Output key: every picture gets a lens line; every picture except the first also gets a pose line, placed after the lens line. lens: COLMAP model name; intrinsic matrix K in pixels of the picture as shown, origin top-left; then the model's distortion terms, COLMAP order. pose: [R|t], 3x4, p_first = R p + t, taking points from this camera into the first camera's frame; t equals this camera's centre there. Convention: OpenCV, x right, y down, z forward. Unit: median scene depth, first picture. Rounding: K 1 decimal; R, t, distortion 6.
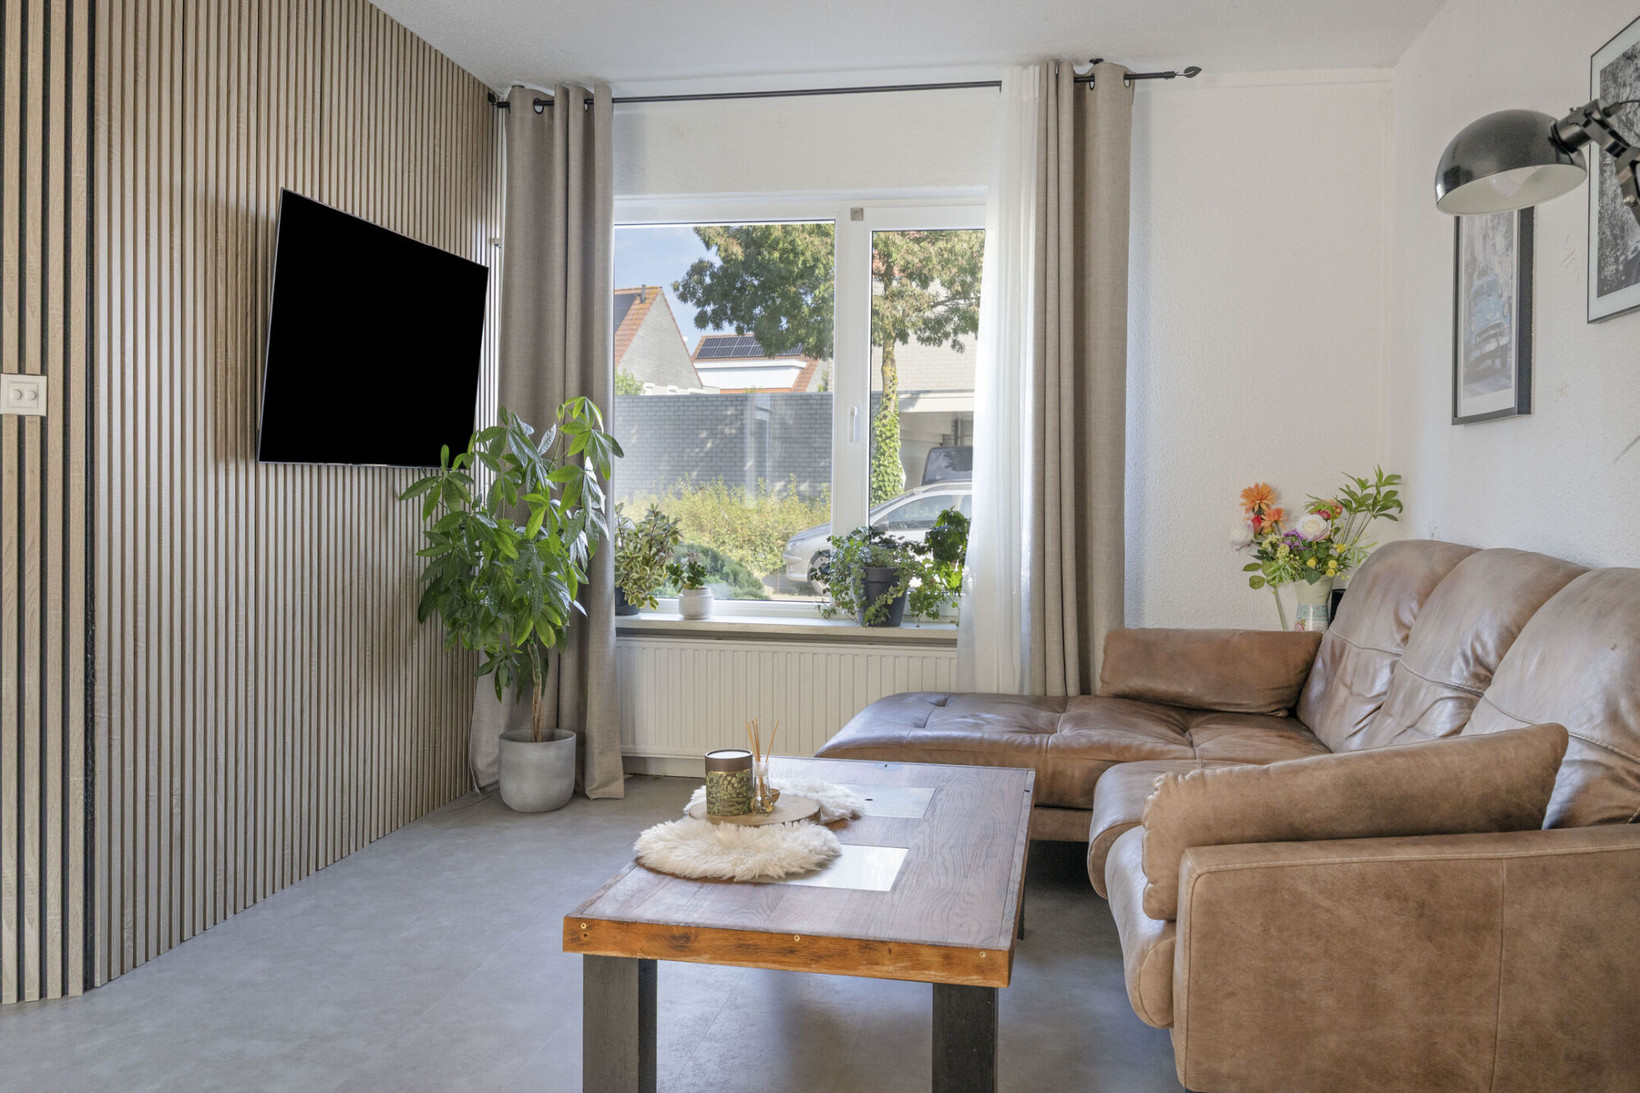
lens RADIAL K [[1345.6, 0, 820.3], [0, 1345.6, 531.0], [0, 0, 1]] dist [-0.007430, -0.003911]
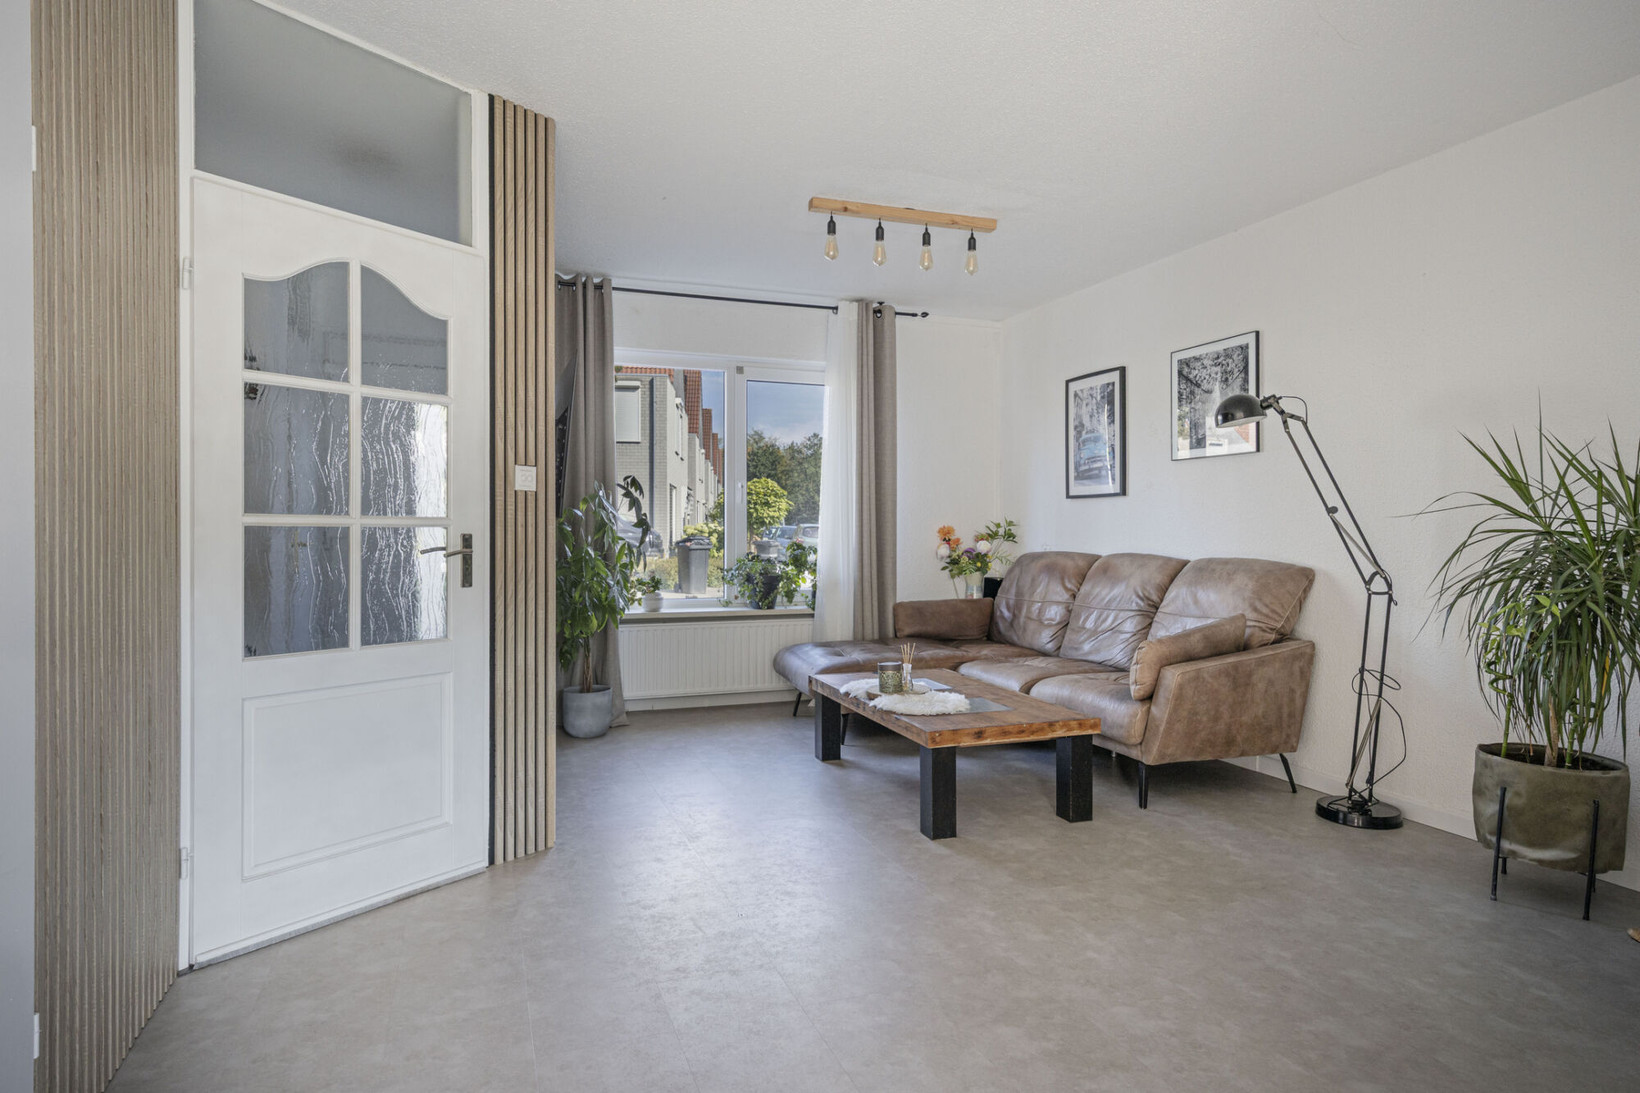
lens RADIAL K [[988.4, 0, 819.5], [0, 988.4, 554.9], [0, 0, 1]] dist [0.001892, -0.000031]
pose [[0.849732, -0.022822, 0.526721, -0.613881], [0.024243, 0.999697, 0.004206, -0.003270], [-0.526658, 0.009195, 0.850028, -0.134273]]
